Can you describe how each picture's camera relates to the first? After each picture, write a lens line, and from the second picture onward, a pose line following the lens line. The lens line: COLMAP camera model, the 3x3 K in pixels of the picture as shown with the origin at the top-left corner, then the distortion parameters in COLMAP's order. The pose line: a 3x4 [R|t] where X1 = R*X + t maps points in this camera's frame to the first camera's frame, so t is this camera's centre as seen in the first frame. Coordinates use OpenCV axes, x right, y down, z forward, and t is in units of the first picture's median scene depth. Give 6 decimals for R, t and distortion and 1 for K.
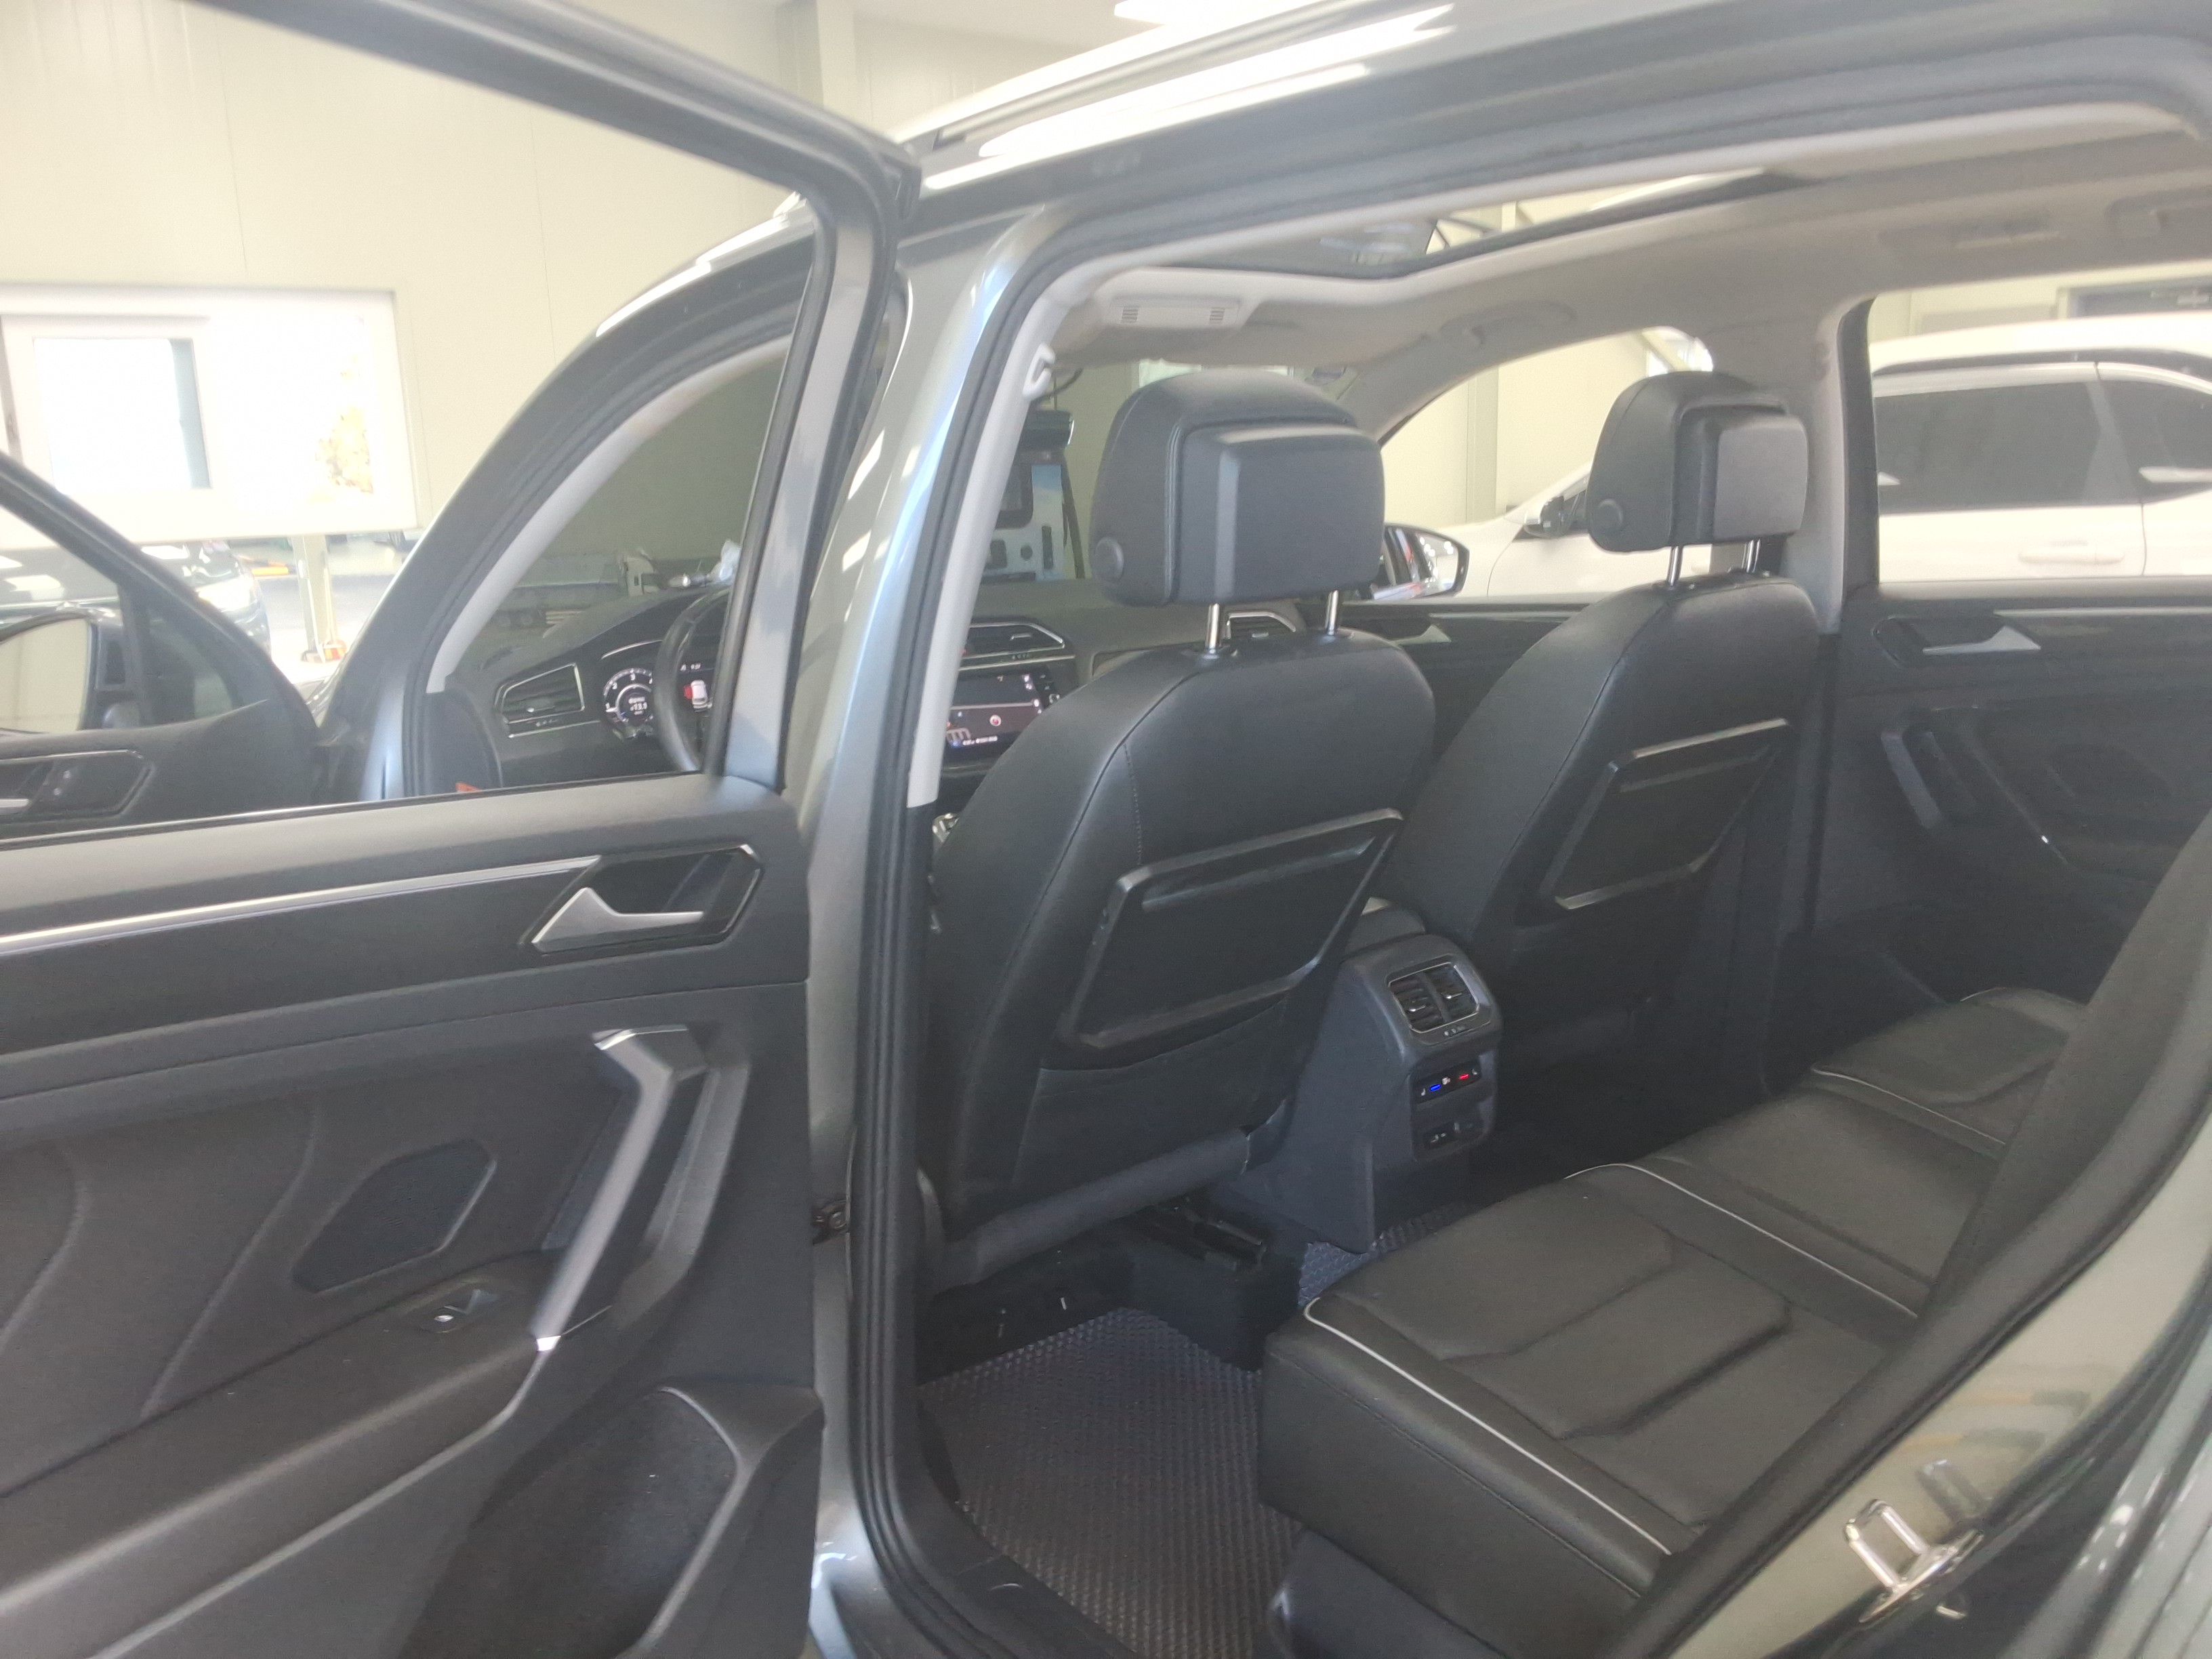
lens RADIAL K [[1770.7, 0, 1096.5], [0, 1770.7, 825.6], [0, 0, 1]] dist [0.274633, 0.002073]
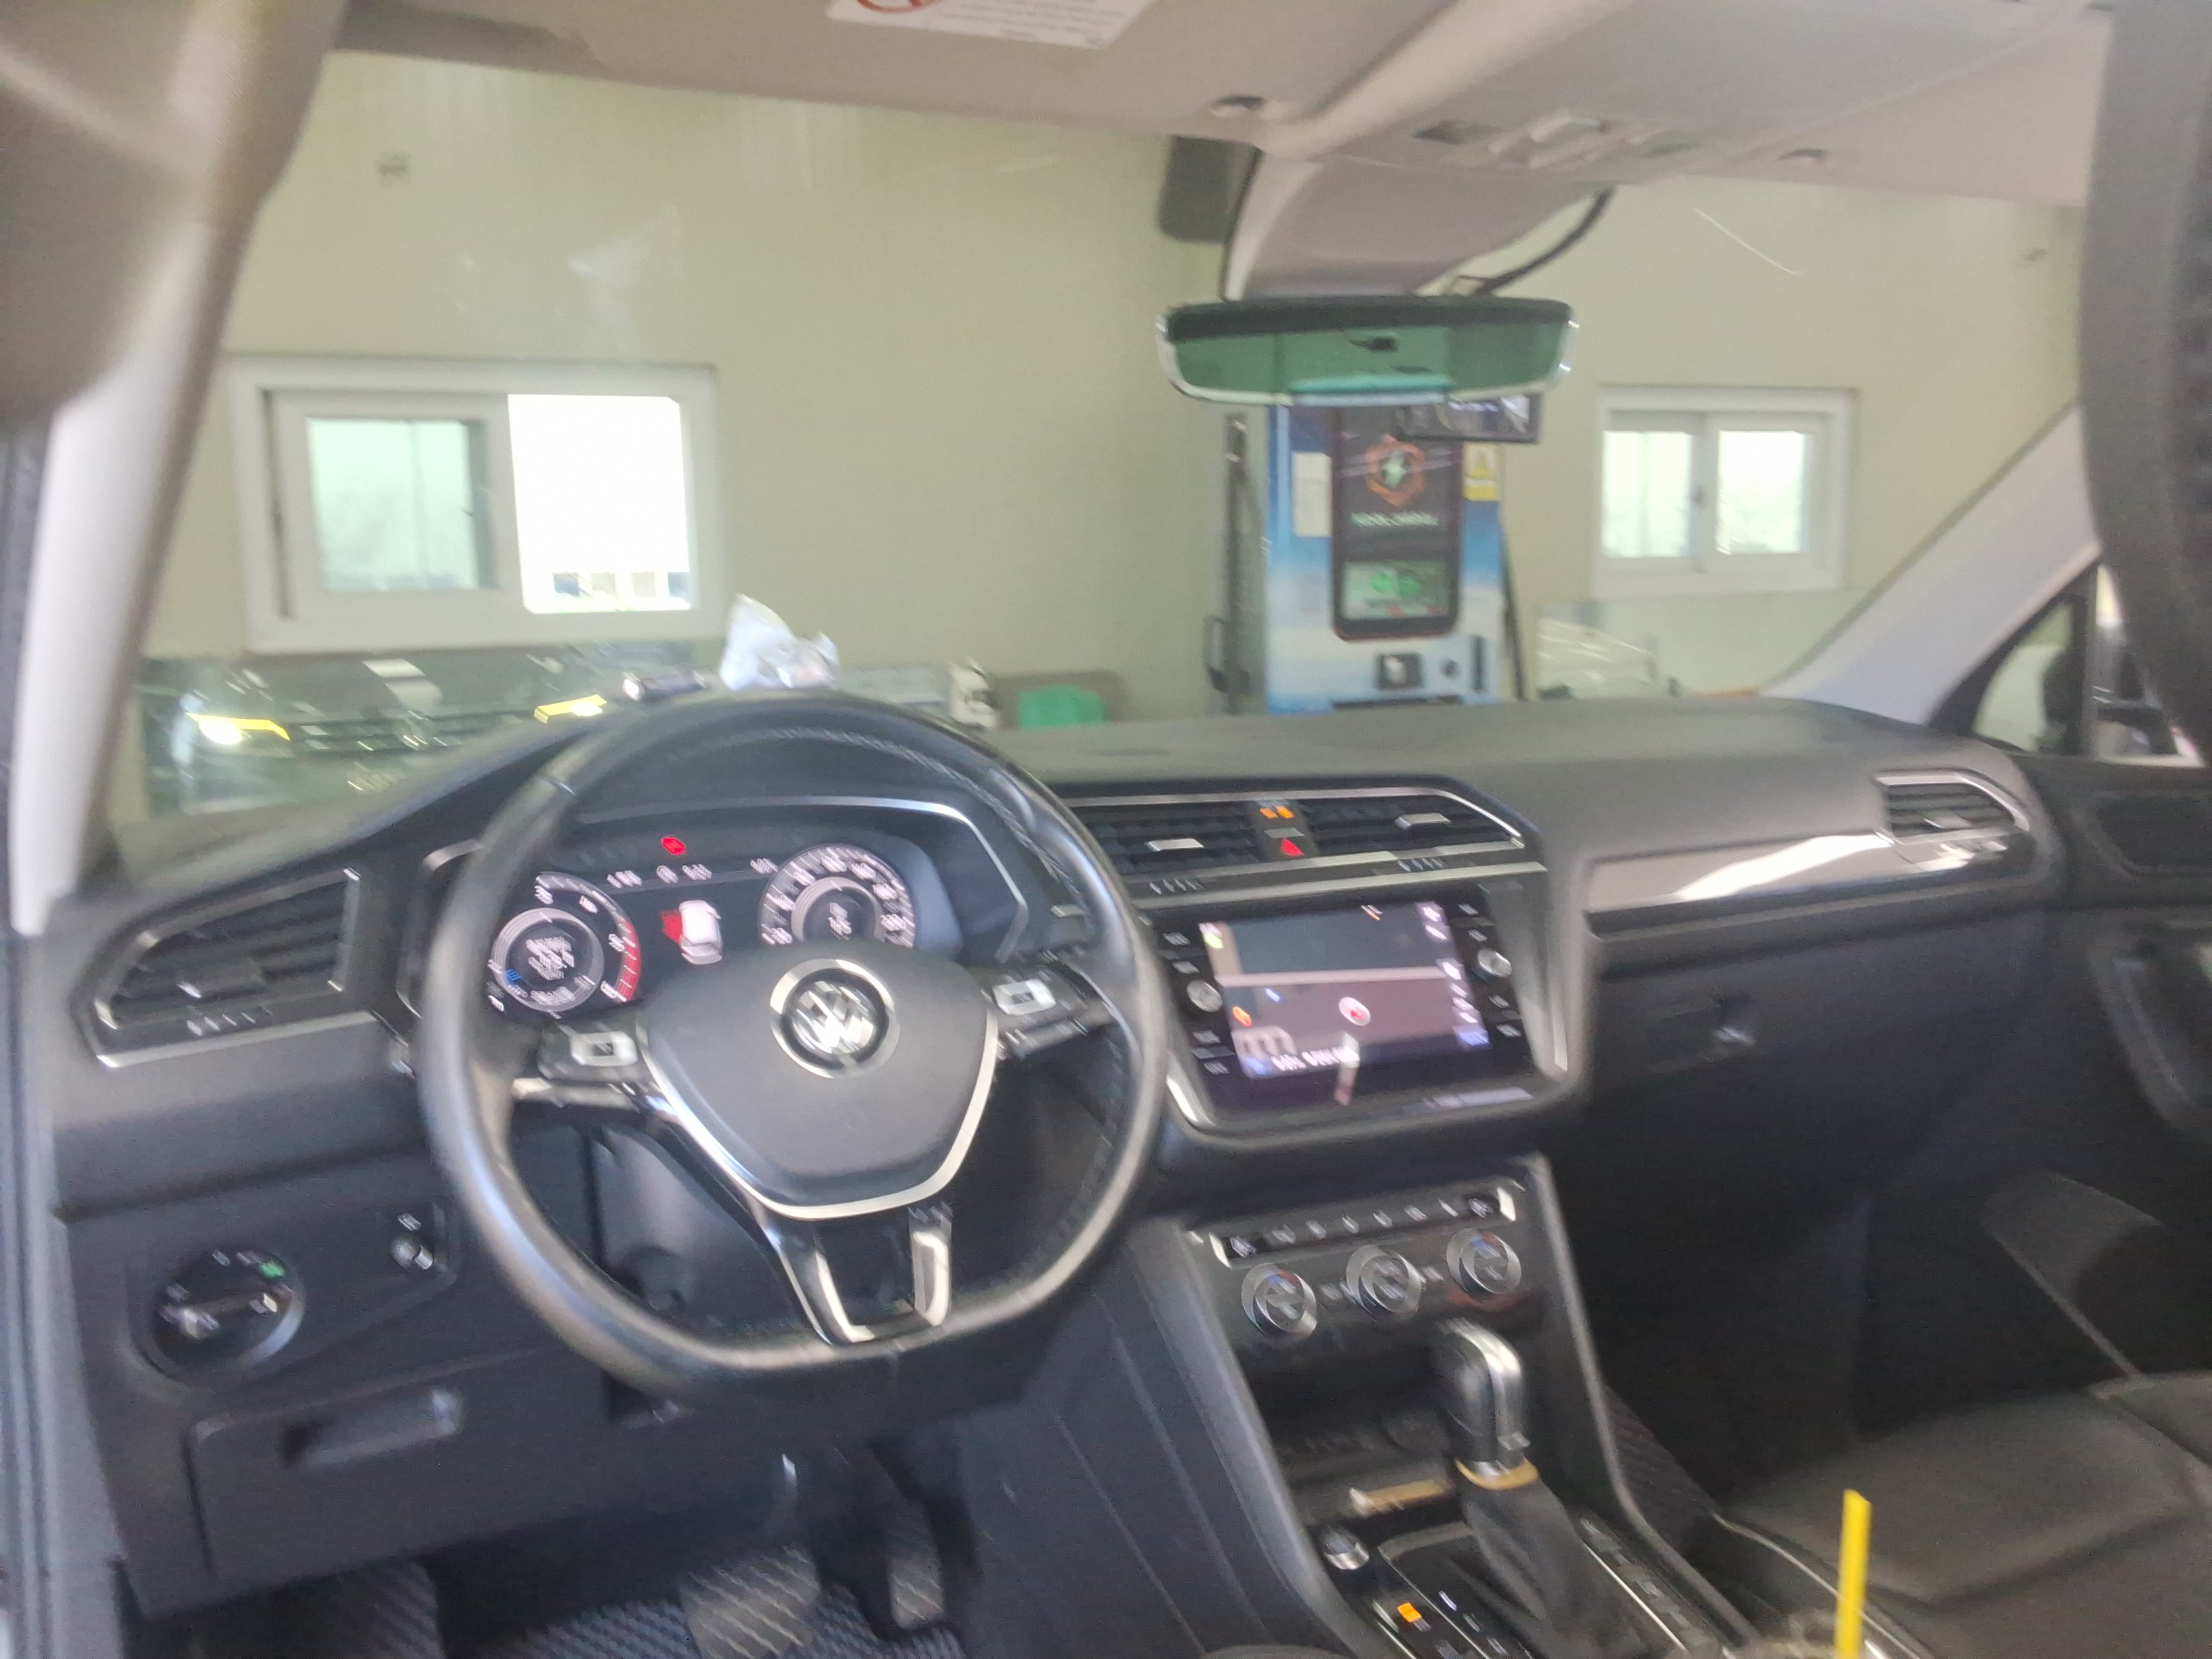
lens RADIAL K [[1778.1, 0, 1096.6], [0, 1778.1, 884.2], [0, 0, 1]] dist [-0.008653, -0.003527]
pose [[0.972347, 0.047118, -0.228737, -0.019097], [-0.055198, 0.998053, -0.029055, -0.071924], [0.226923, 0.040877, 0.973055, 0.540531]]
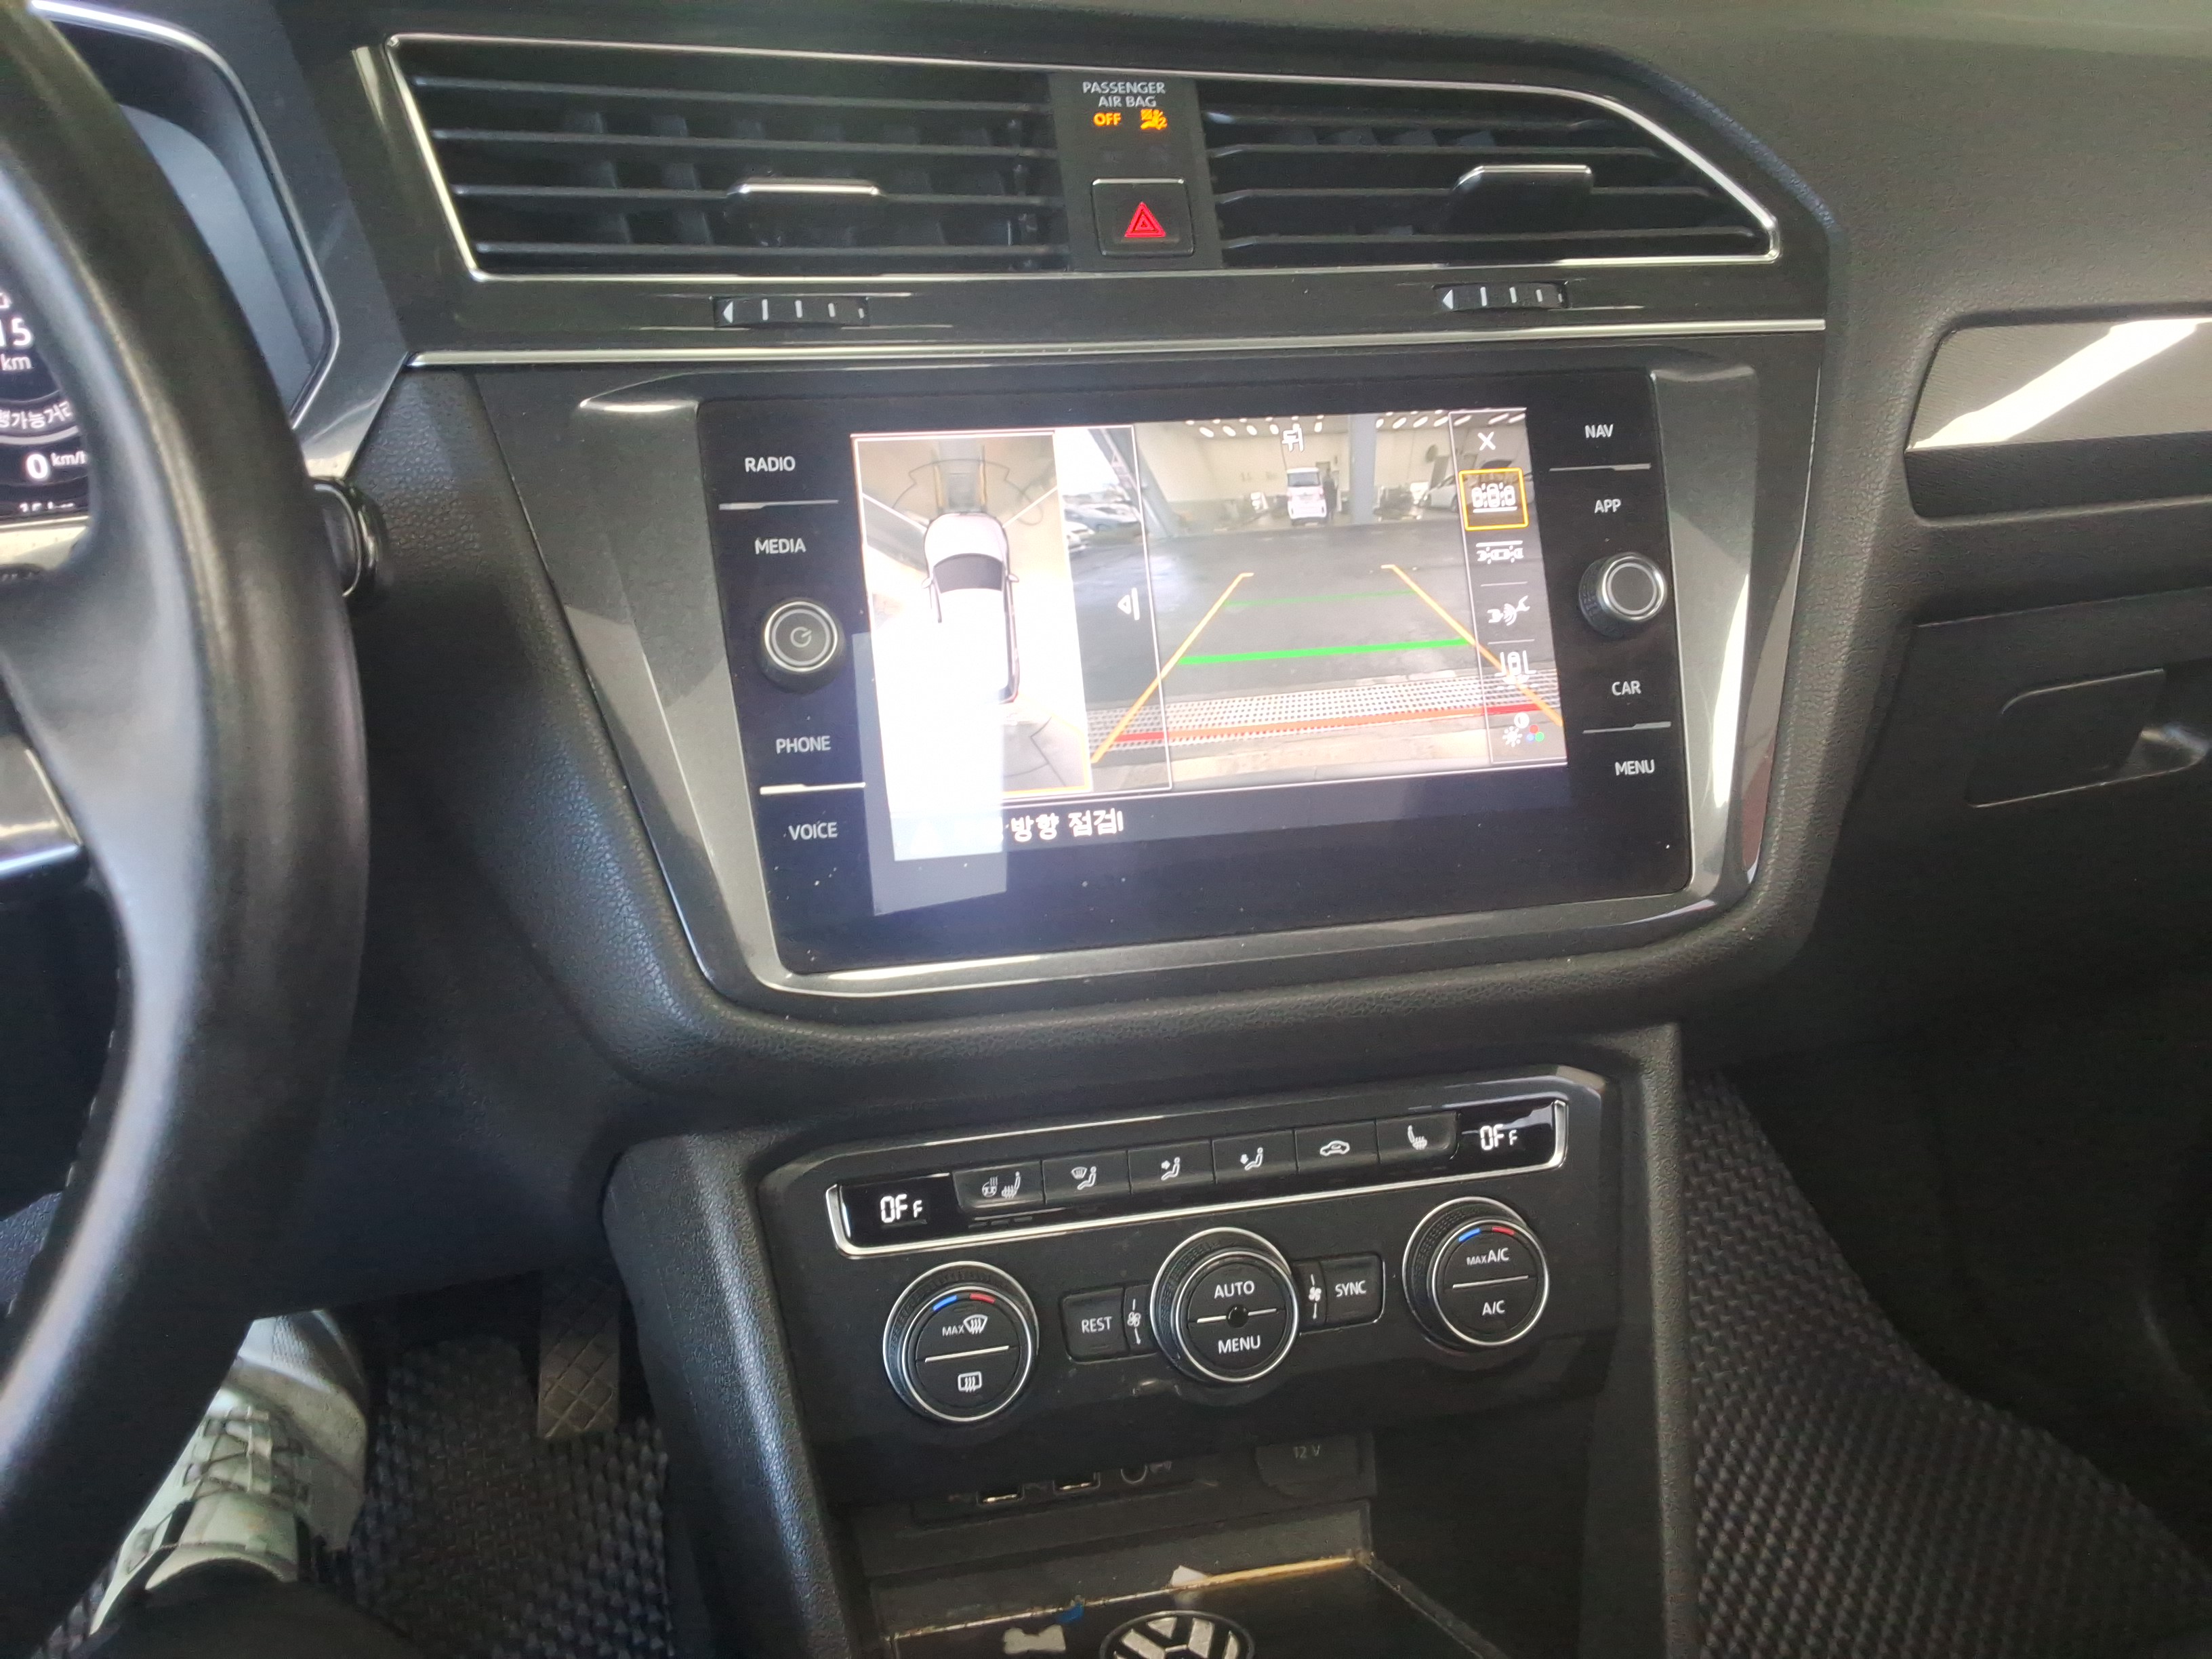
lens RADIAL K [[1708.8, 0, 1103.5], [0, 1708.8, 919.9], [0, 0, 1]] dist [0.044542, -0.000153]
pose [[0.928499, 0.236058, -0.286647, -0.015476], [-0.133001, 0.932132, 0.336810, -0.088714], [0.346699, -0.274603, 0.896879, 0.808165]]
